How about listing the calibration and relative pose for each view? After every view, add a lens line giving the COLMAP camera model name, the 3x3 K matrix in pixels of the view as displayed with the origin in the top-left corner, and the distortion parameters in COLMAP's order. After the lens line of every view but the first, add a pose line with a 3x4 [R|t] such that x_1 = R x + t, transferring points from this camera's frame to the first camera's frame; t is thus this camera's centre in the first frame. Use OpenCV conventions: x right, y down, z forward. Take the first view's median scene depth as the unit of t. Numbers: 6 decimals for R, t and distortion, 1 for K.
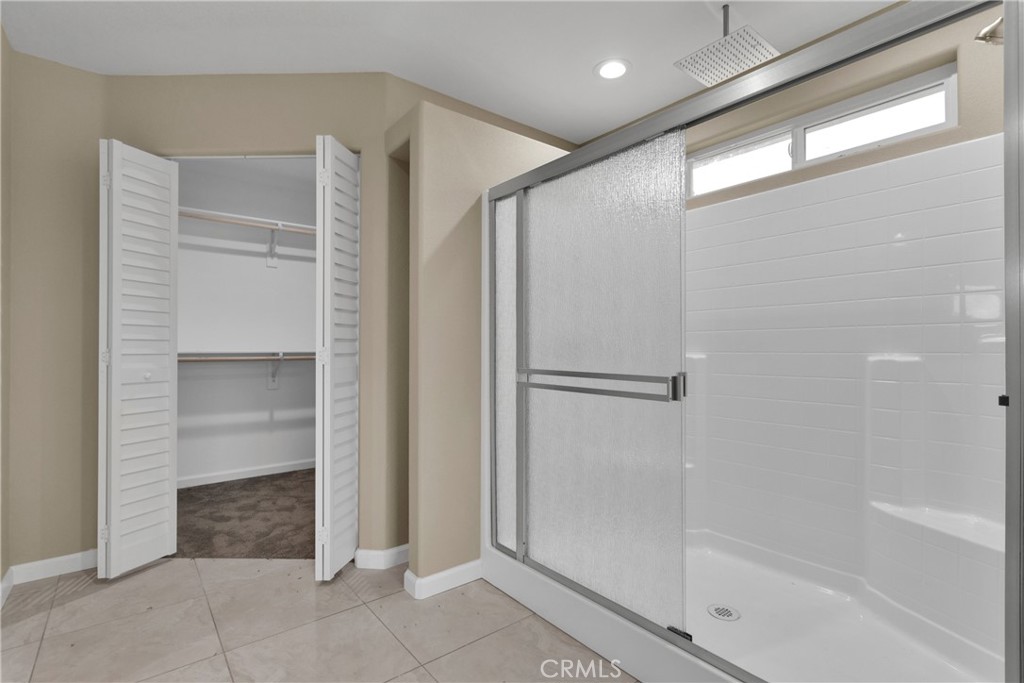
lens RADIAL K [[486.3, 0, 517.4], [0, 486.3, 341.3], [0, 0, 1]] dist [-0.000634, 0.001754]
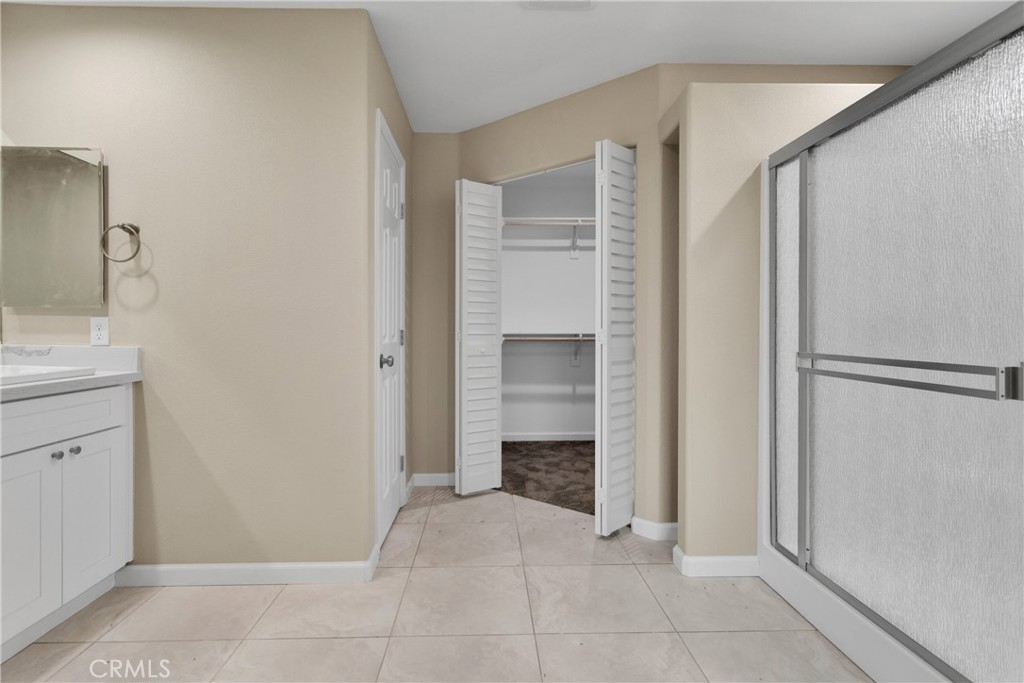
lens RADIAL K [[486.3, 0, 481.0], [0, 486.3, 324.8], [0, 0, 1]] dist [-0.000634, 0.001754]
pose [[0.778894, -0.006159, -0.627125, 0.089399], [0.007471, 0.999972, -0.000542, 0.001004], [0.627111, -0.004263, 0.778918, -0.052114]]
